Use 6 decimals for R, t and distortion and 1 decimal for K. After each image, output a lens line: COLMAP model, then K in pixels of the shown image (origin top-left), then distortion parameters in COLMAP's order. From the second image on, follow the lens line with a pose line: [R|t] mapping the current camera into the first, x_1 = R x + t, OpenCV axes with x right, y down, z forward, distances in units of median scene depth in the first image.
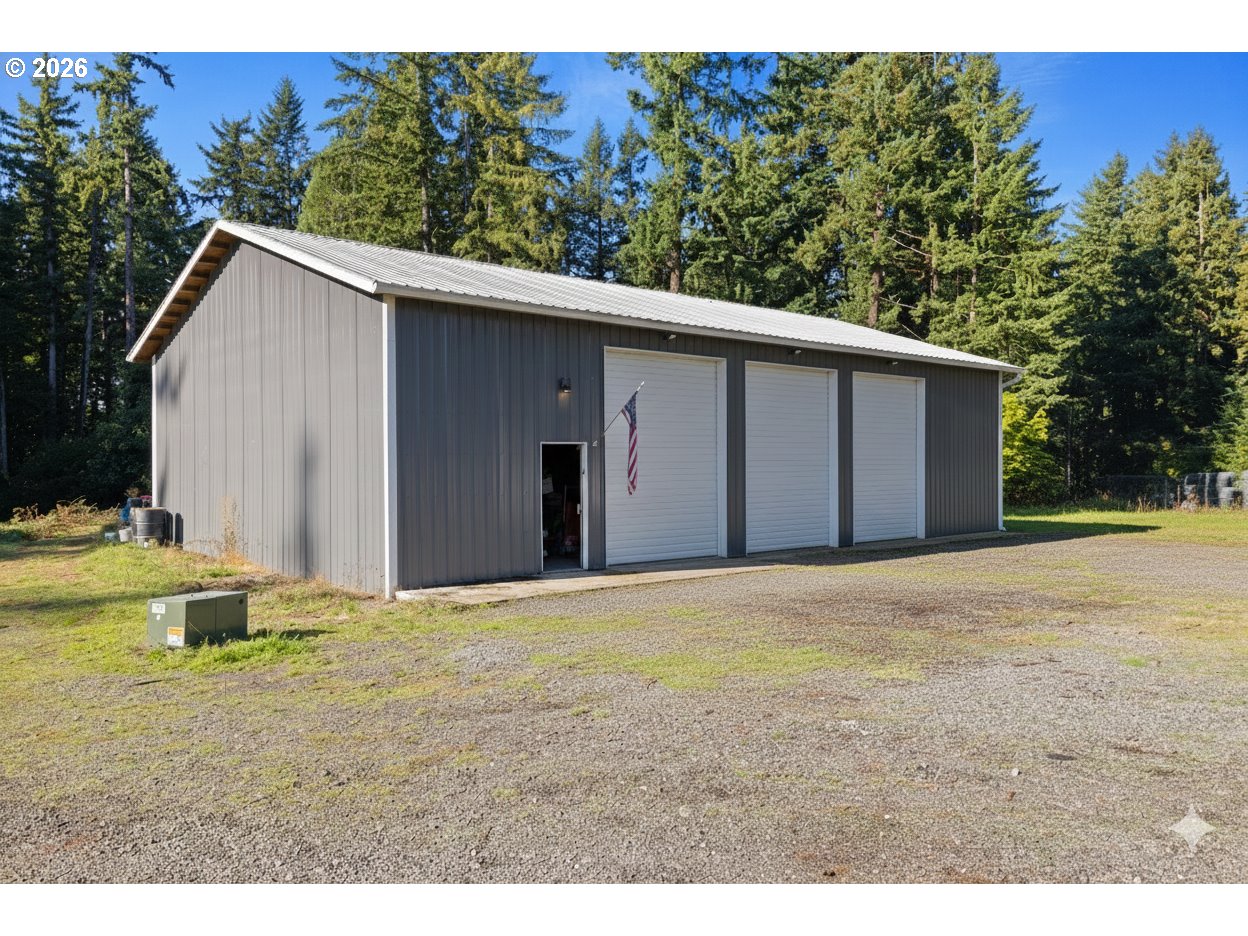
lens RADIAL K [[880.7, 0, 624.0], [0, 880.7, 468.0], [0, 0, 1]] dist [-0.009350, -0.004226]
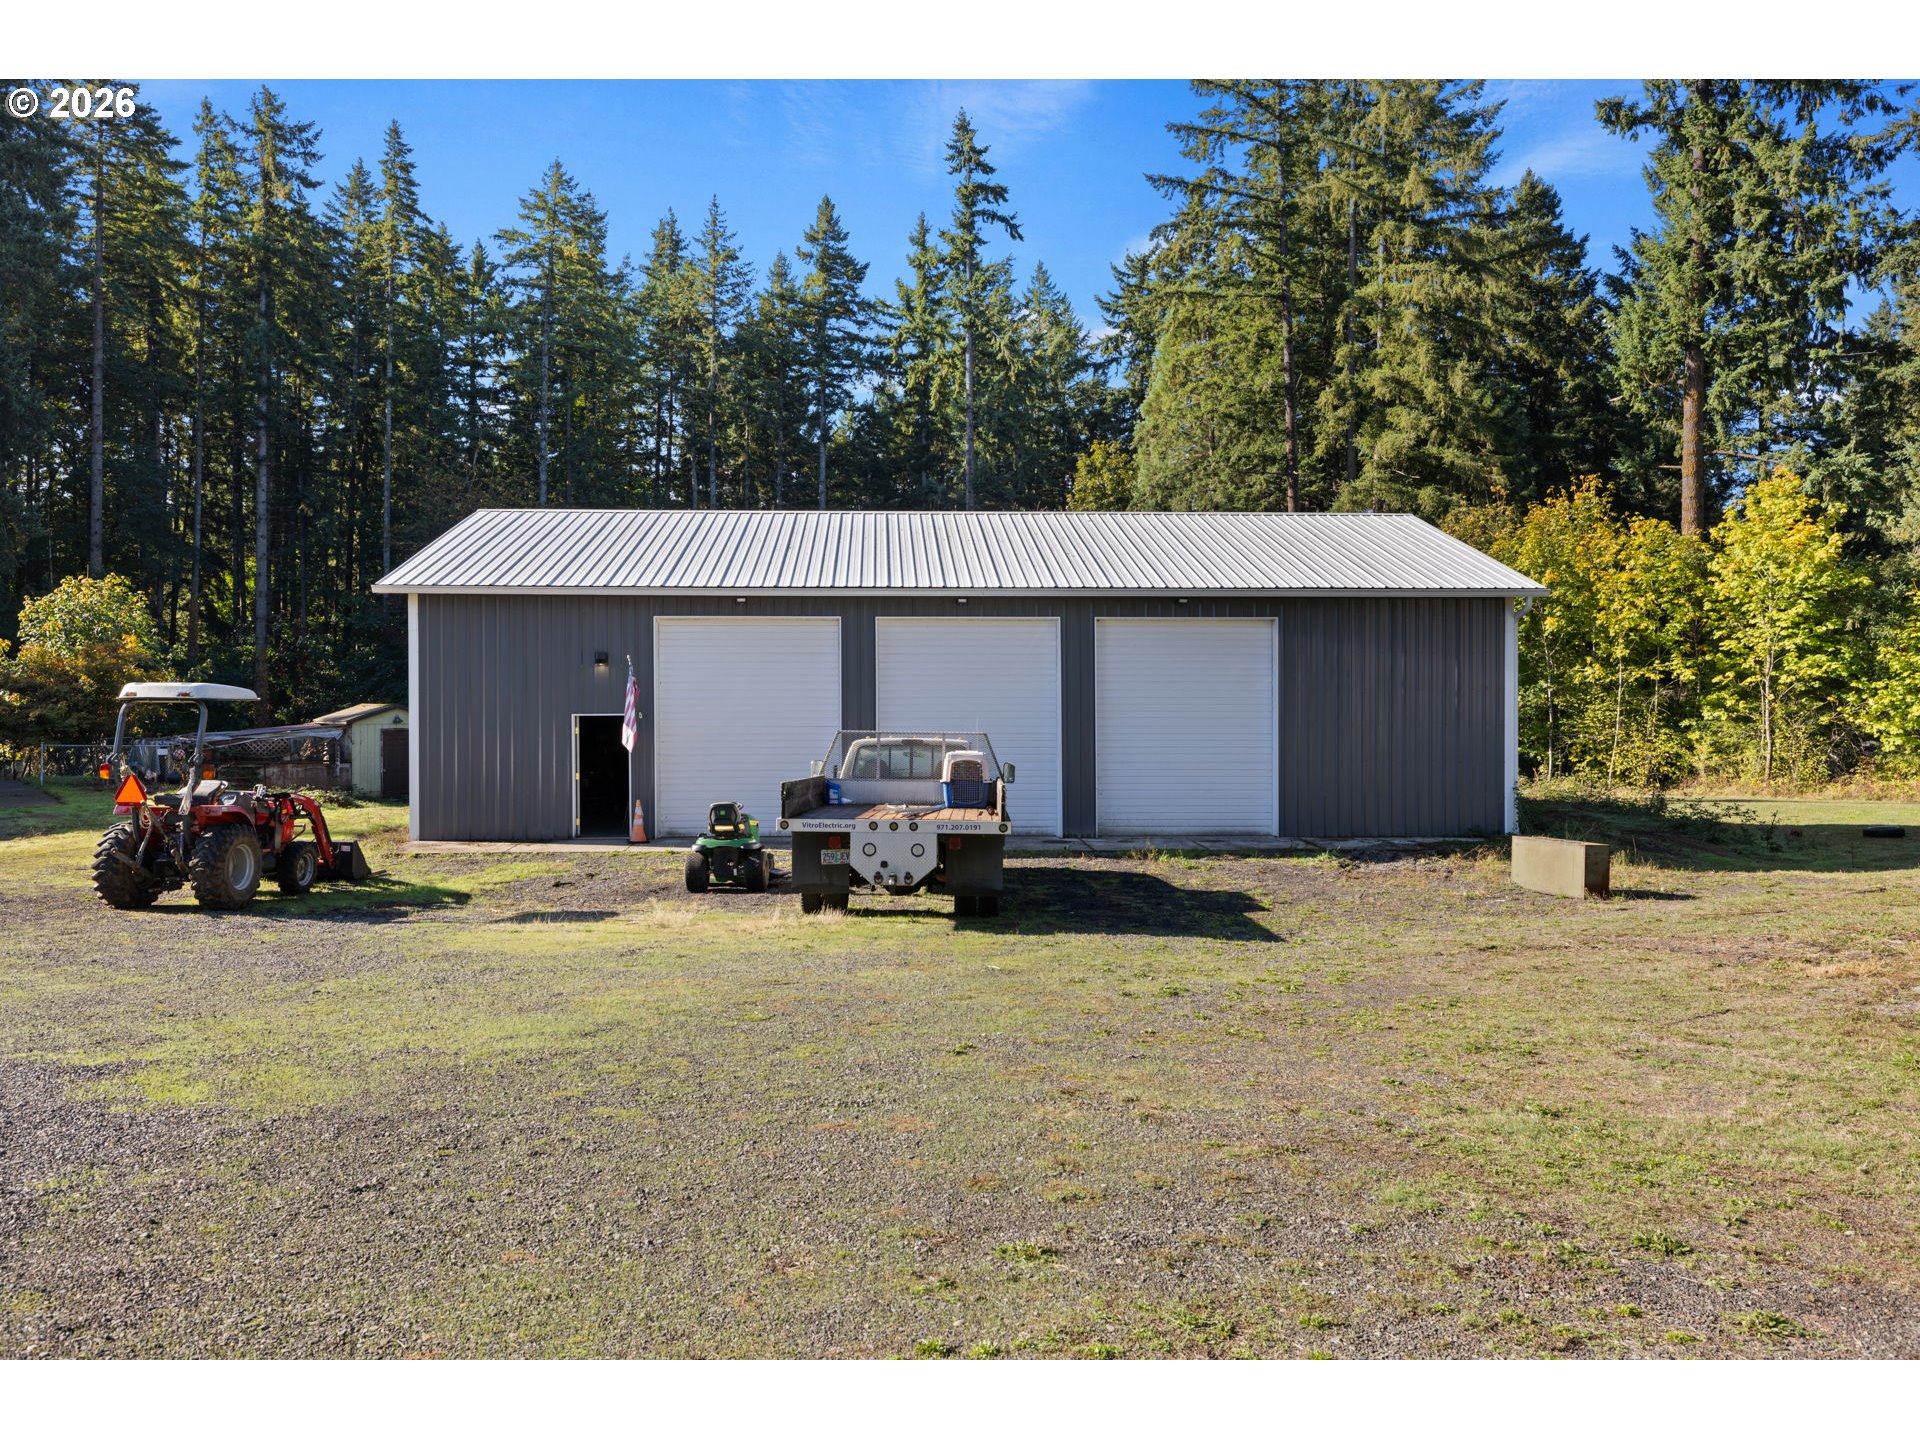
lens RADIAL K [[1385.6, 0, 960.0], [0, 1385.6, 720.0], [0, 0, 1]] dist [-0.013516, -0.004194]
pose [[0.769951, 0.016136, -0.637899, 0.276716], [-0.015792, 0.999856, 0.006231, -0.008502], [0.637908, 0.005276, 0.770094, 0.005465]]
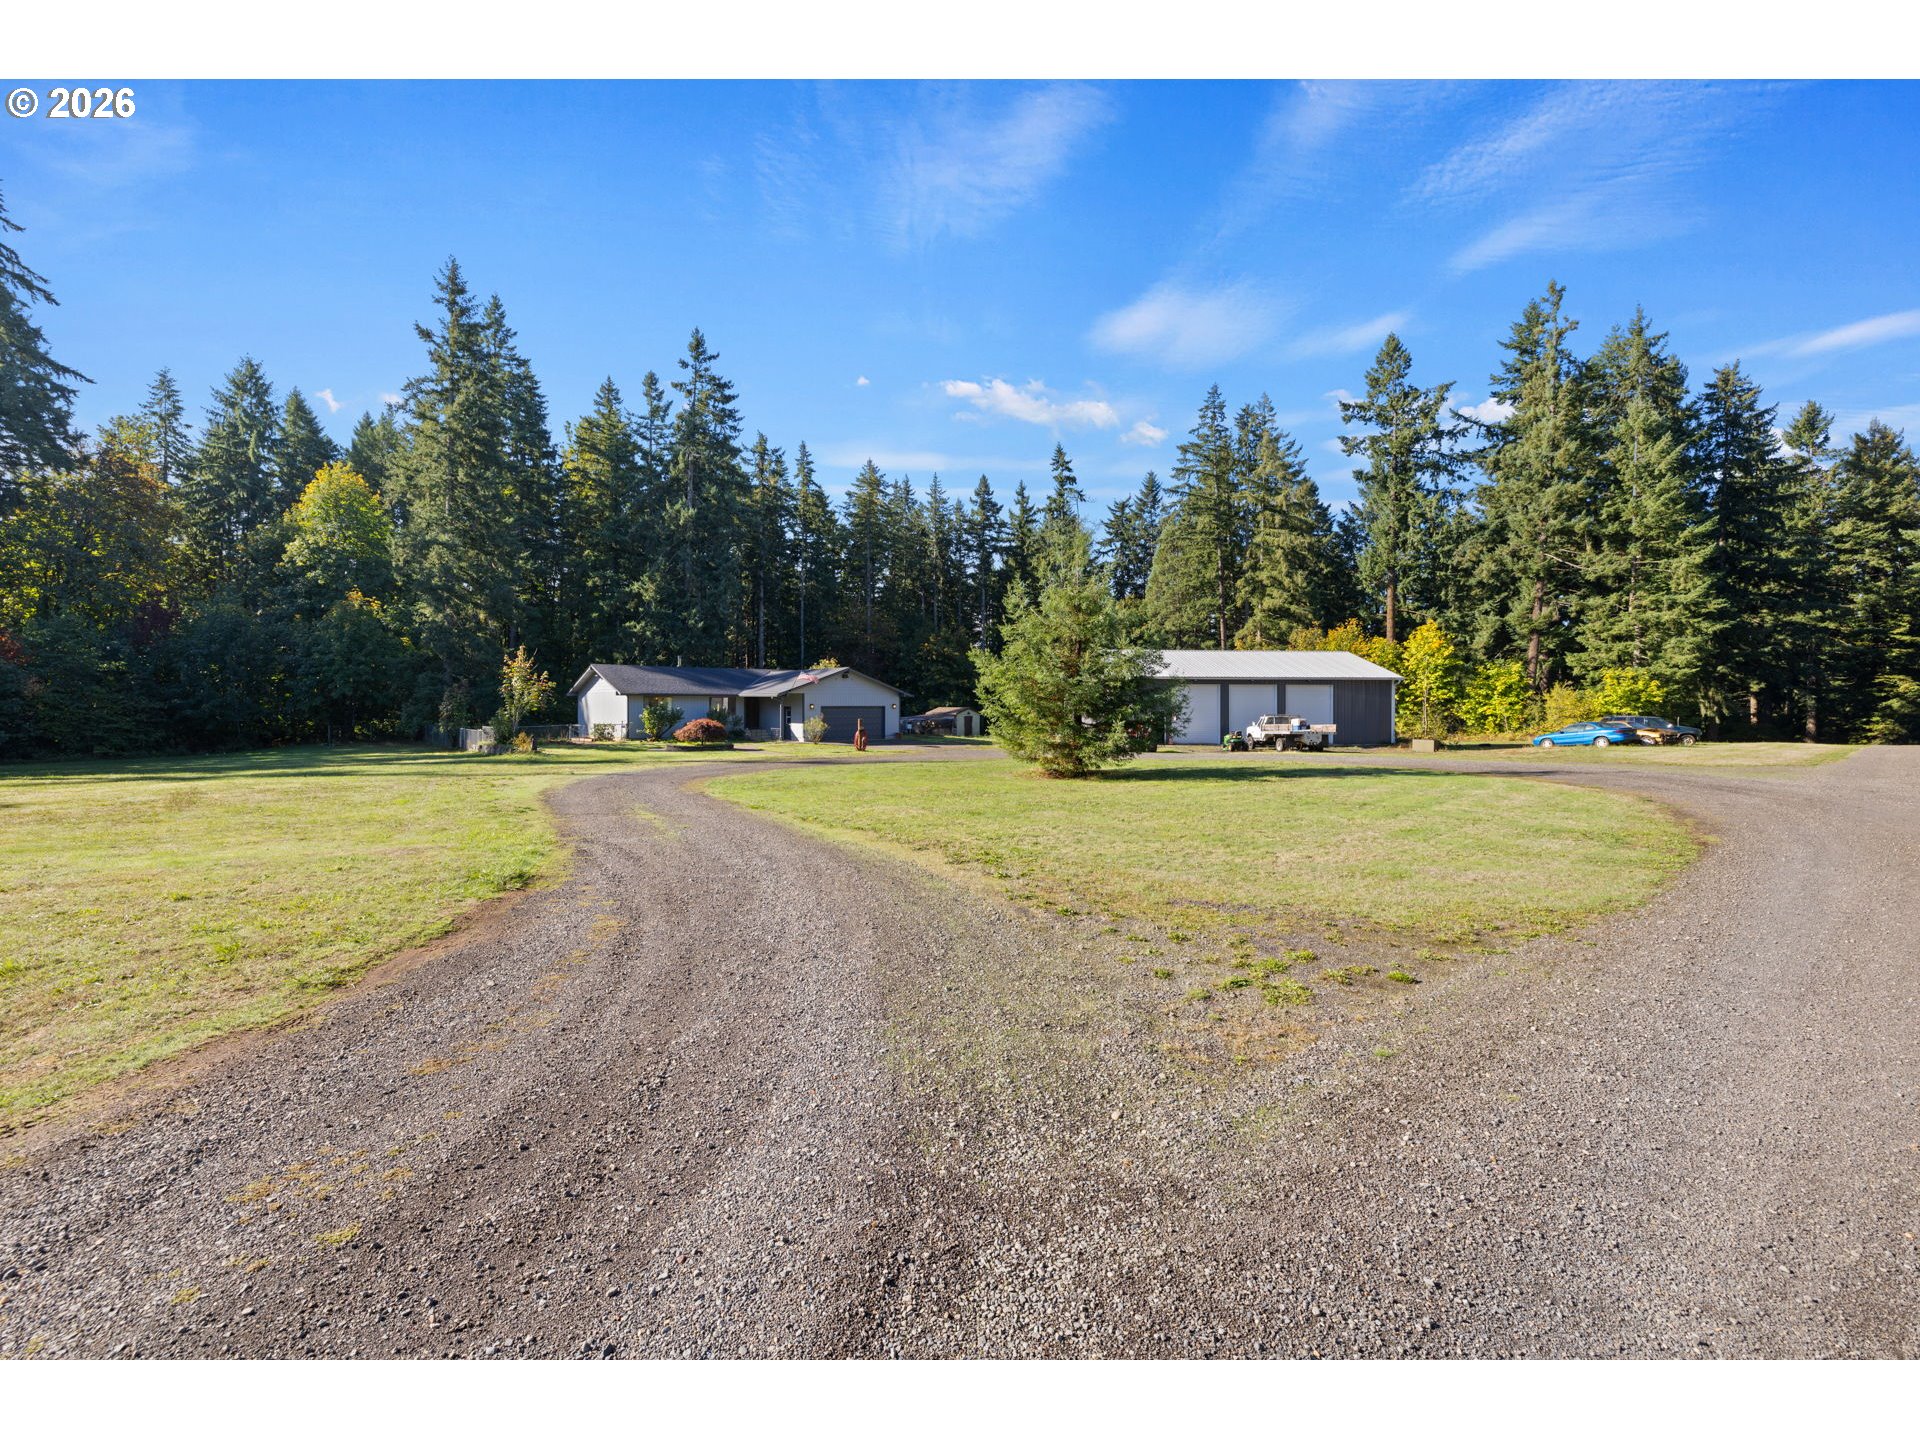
lens RADIAL K [[800.8, 0, 963.4], [0, 800.8, 706.5], [0, 0, 1]] dist [-0.009009, -0.000482]
pose [[0.807012, 0.008711, -0.590471, 0.280355], [-0.016785, 0.999826, -0.008191, -0.000197], [0.590297, 0.016521, 0.807017, -0.507749]]
